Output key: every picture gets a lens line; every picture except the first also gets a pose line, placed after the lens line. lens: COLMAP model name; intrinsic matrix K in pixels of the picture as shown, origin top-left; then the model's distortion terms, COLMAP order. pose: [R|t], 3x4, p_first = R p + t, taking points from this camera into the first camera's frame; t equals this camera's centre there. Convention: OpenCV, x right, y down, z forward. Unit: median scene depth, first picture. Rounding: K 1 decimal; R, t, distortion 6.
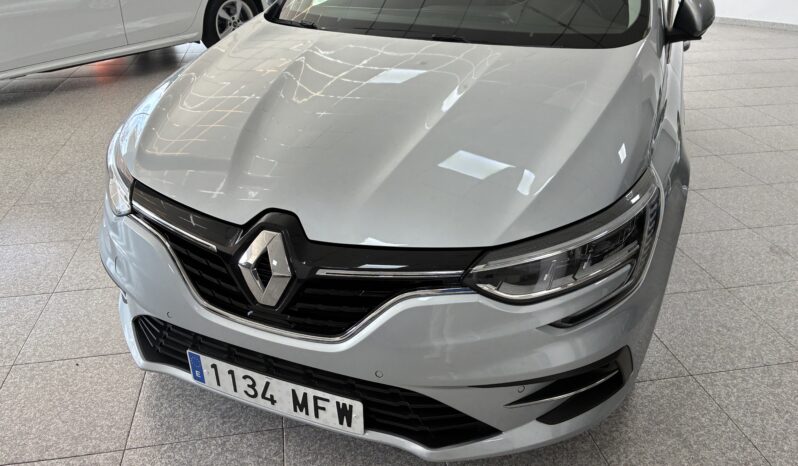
lens RADIAL K [[614.7, 0, 399.0], [0, 614.7, 233.0], [0, 0, 1]] dist [0.009785, -0.001290]
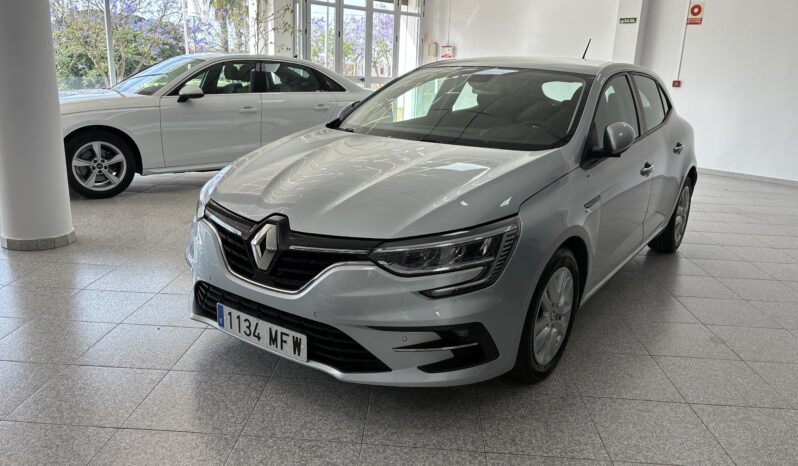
lens RADIAL K [[614.7, 0, 399.0], [0, 614.7, 233.0], [0, 0, 1]] dist [0.009785, -0.001290]
pose [[0.972980, 0.094620, -0.210612, 0.463389], [-0.142059, 0.964409, -0.223012, 0.328818], [0.182015, 0.246906, 0.951792, -0.505005]]
